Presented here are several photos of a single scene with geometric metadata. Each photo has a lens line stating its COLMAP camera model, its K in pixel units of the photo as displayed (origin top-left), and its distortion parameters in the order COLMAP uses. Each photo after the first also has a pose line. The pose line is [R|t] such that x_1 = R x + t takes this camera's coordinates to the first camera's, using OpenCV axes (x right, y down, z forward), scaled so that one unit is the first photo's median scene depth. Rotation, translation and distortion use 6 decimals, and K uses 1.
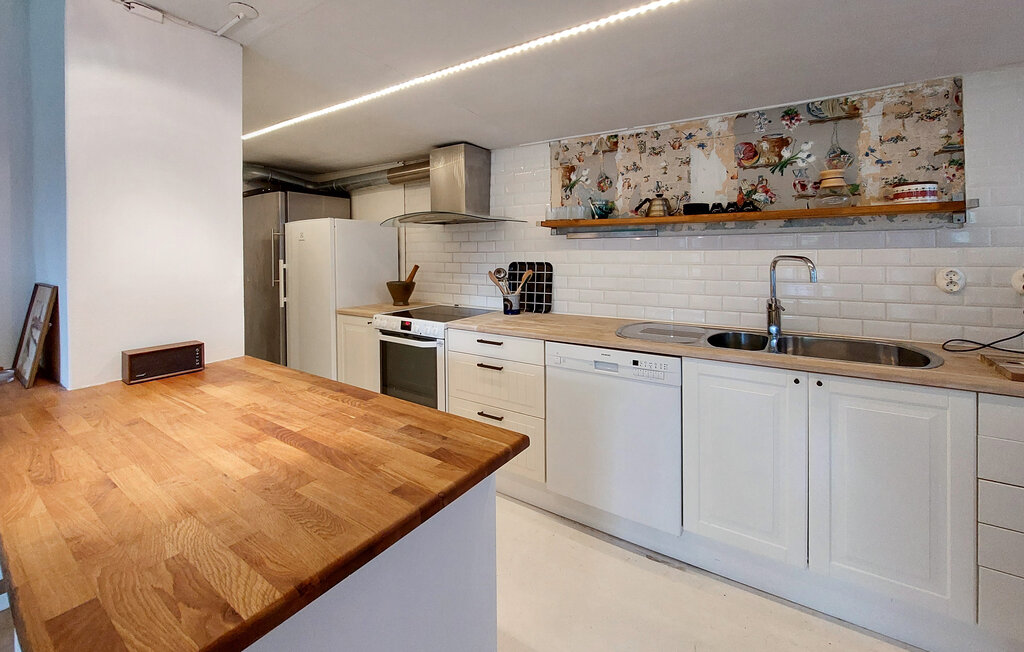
lens RADIAL K [[430.6, 0, 499.4], [0, 430.6, 254.5], [0, 0, 1]] dist [-0.005212, -0.001590]
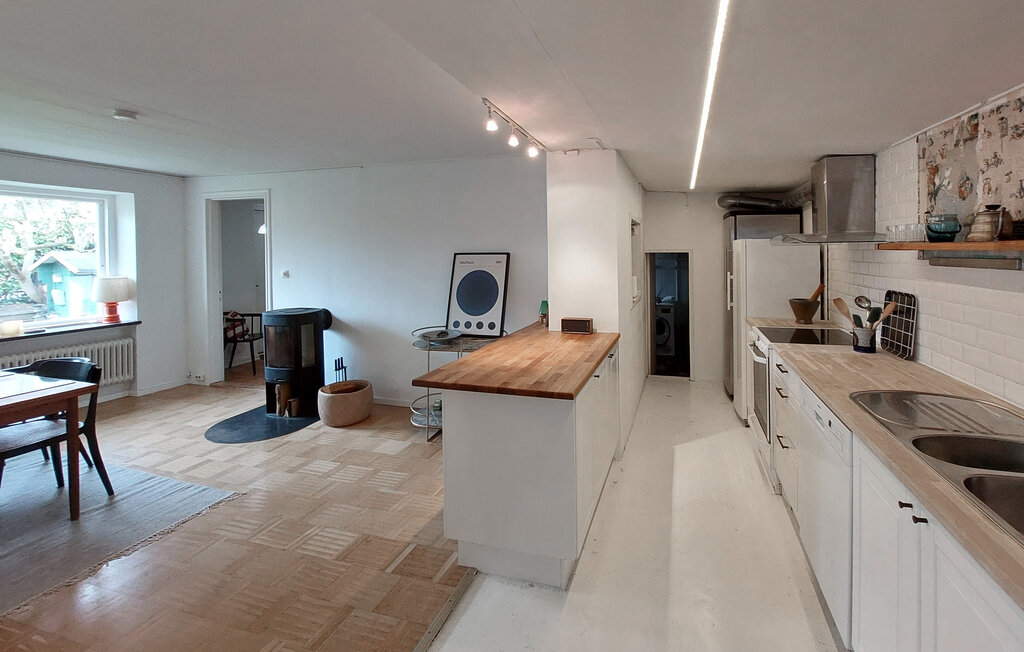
lens RADIAL K [[430.6, 0, 556.4], [0, 430.6, 269.9], [0, 0, 1]] dist [-0.005212, -0.001590]
pose [[0.338372, 0.038426, -0.940228, 0.666427], [0.003582, 0.999106, 0.042122, -0.065006], [0.941006, -0.017620, 0.337932, 0.156226]]
